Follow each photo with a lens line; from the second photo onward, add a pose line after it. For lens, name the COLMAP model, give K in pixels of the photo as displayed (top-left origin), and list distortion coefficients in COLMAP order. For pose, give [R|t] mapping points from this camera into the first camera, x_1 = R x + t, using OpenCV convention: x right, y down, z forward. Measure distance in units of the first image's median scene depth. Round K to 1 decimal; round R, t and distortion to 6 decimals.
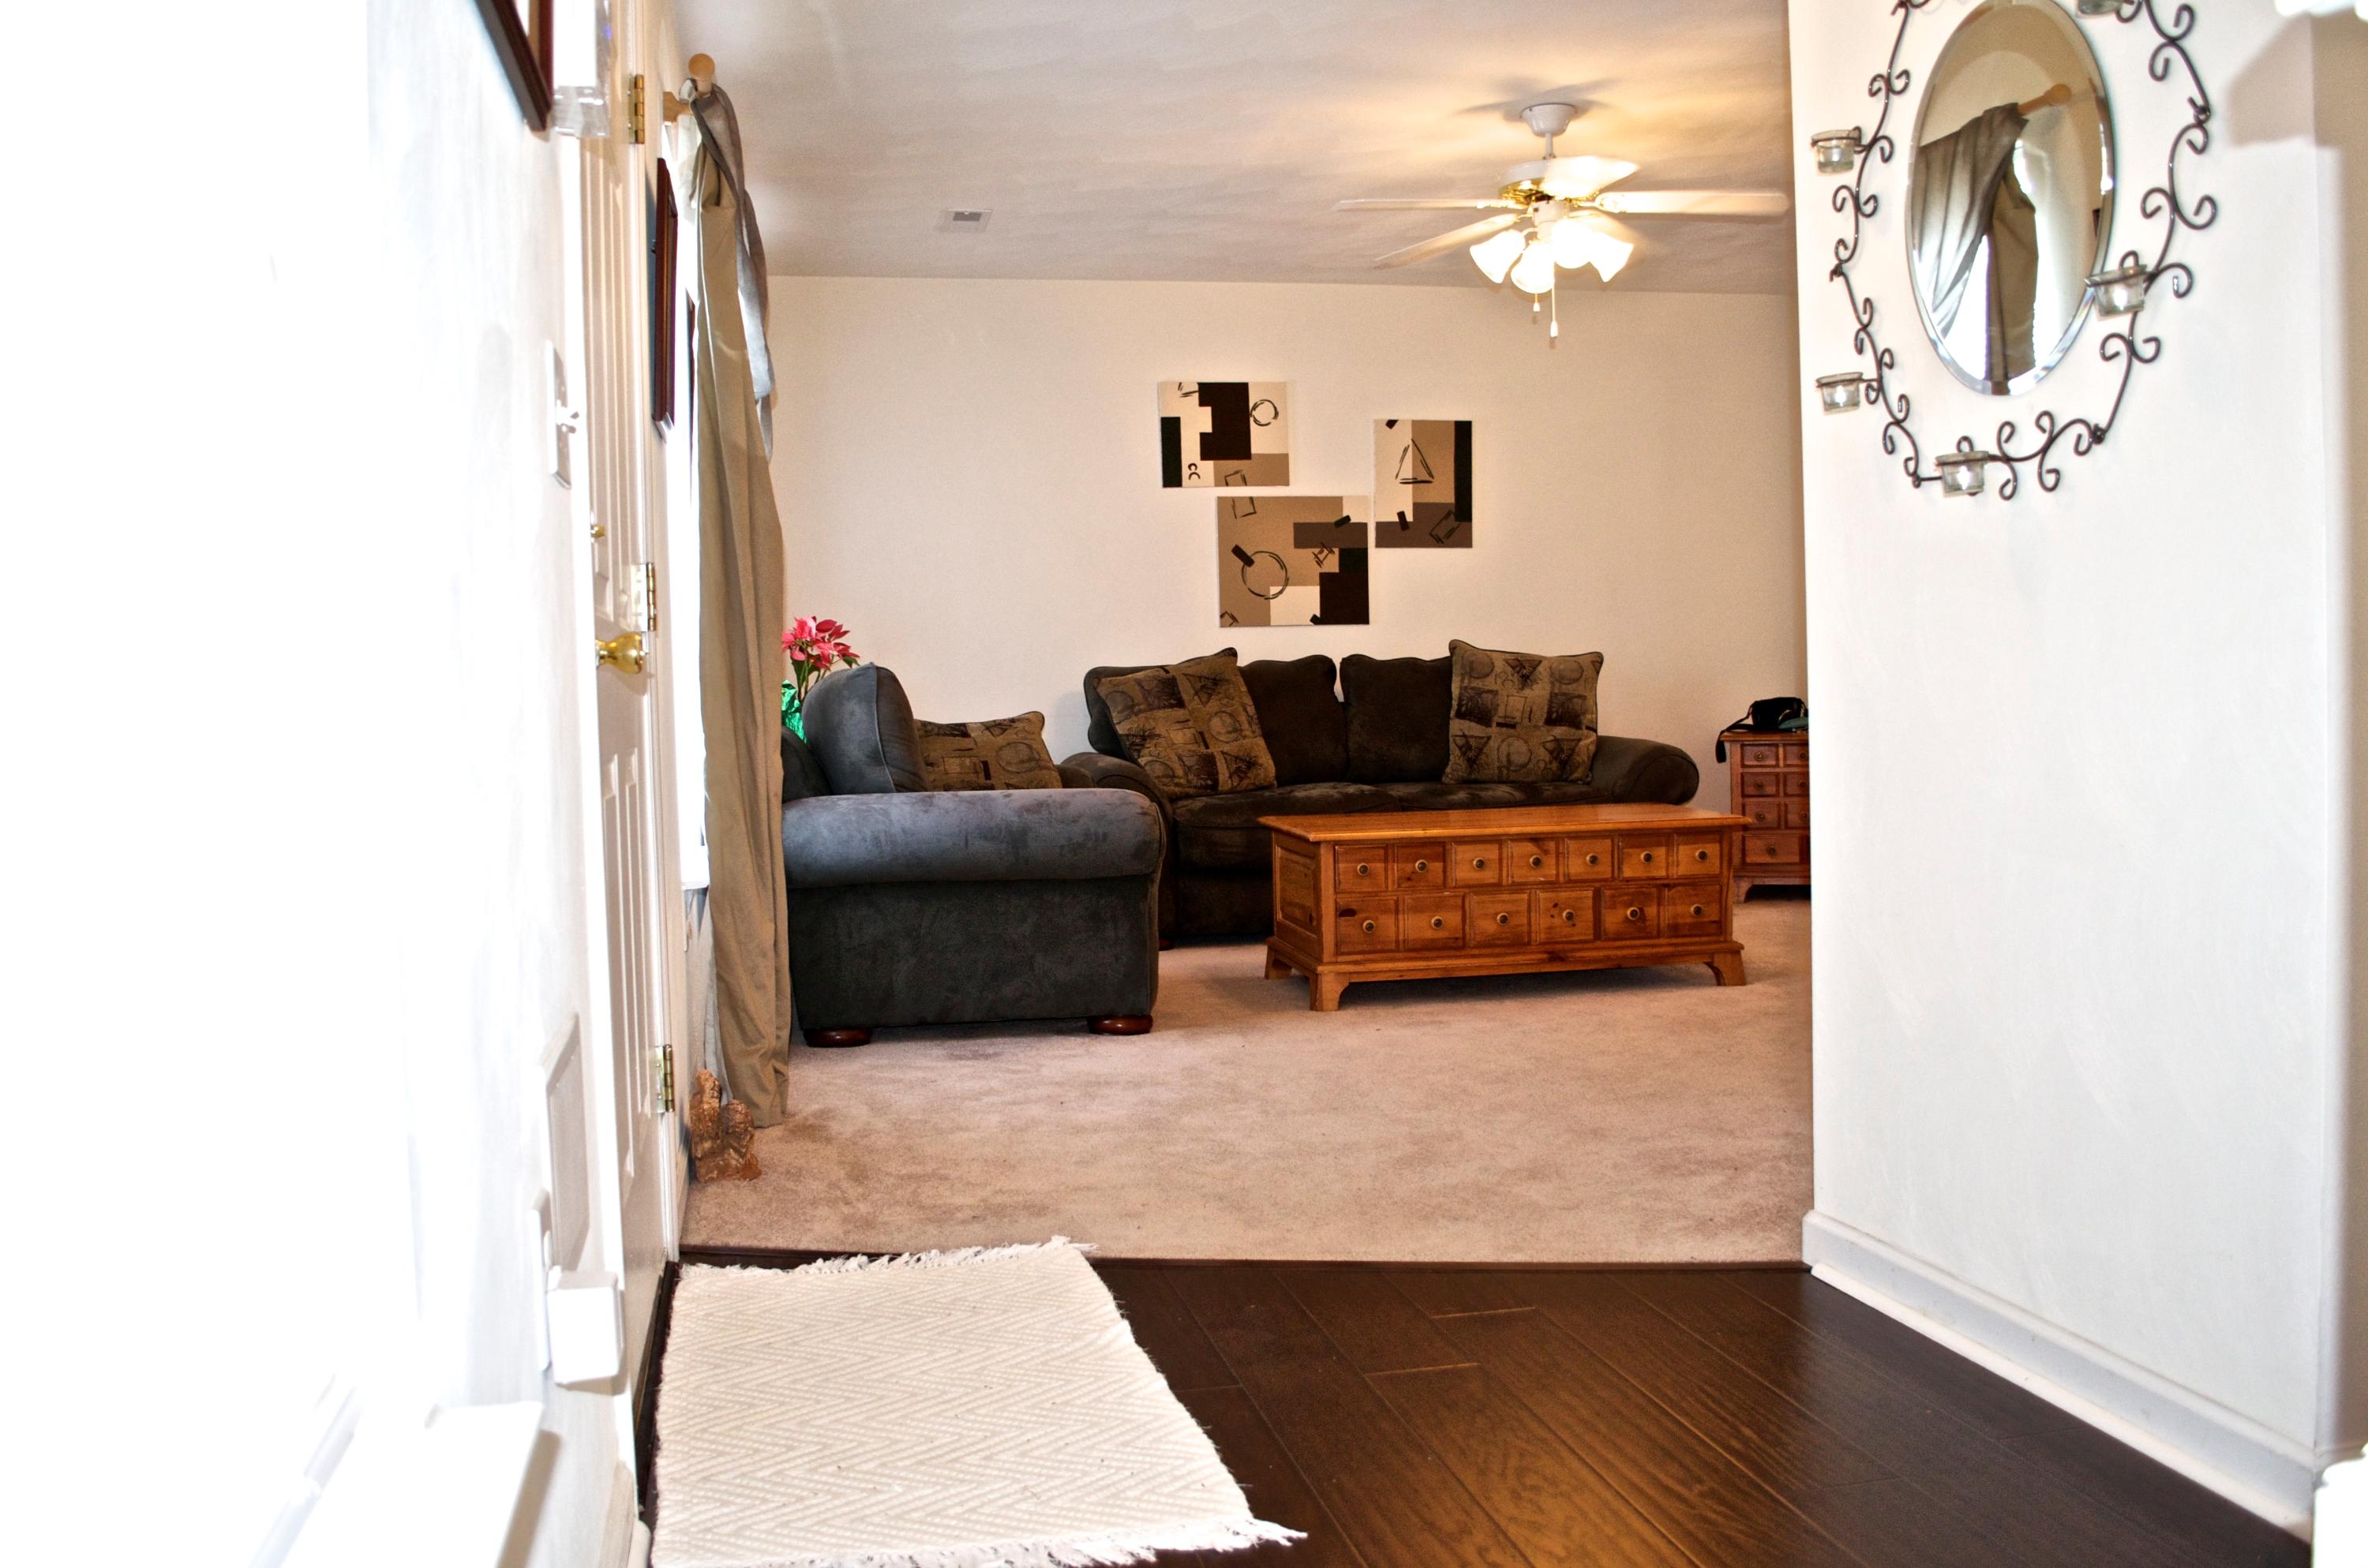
lens RADIAL K [[1887.7, 0, 1193.1], [0, 1887.7, 783.9], [0, 0, 1]] dist [-0.084116, 0.009664]
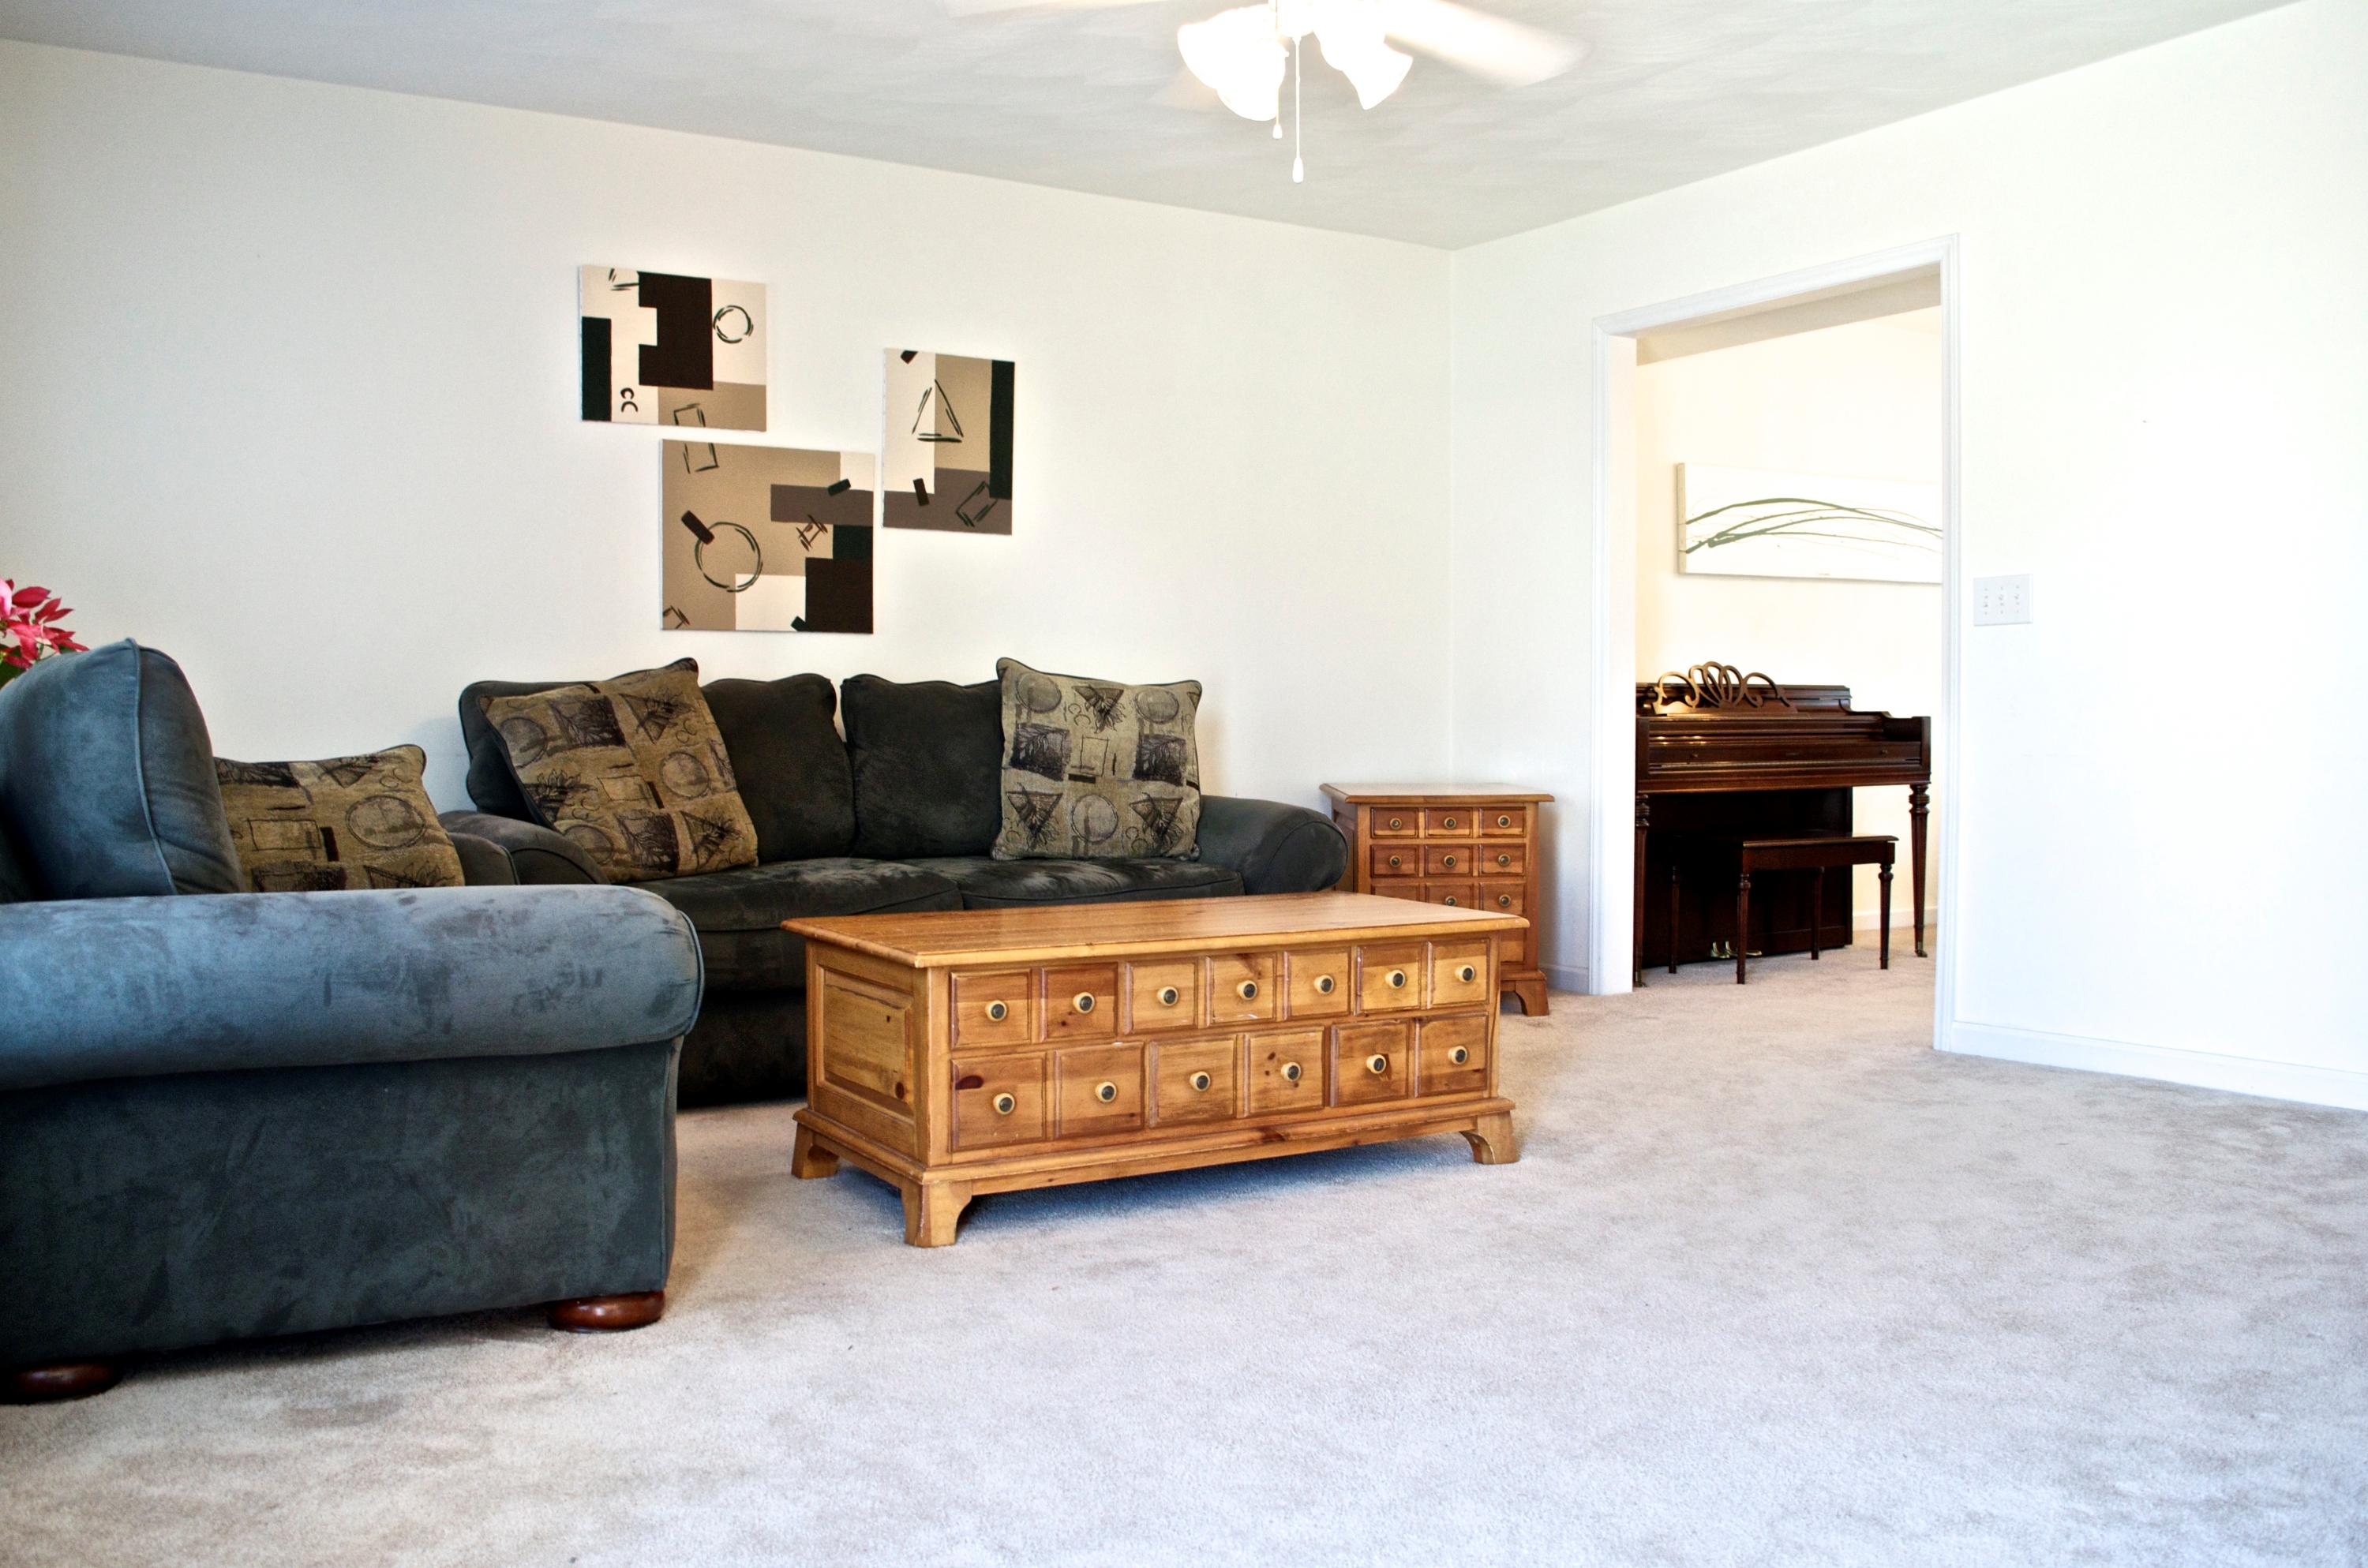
lens RADIAL K [[1990.0, 0, 1189.1], [0, 1990.0, 778.2], [0, 0, 1]] dist [-0.079718, -0.003399]
pose [[0.938911, 0.014483, 0.343854, -0.058031], [-0.003841, 0.999493, -0.031610, -0.007895], [-0.344138, 0.028358, 0.938491, 0.290462]]
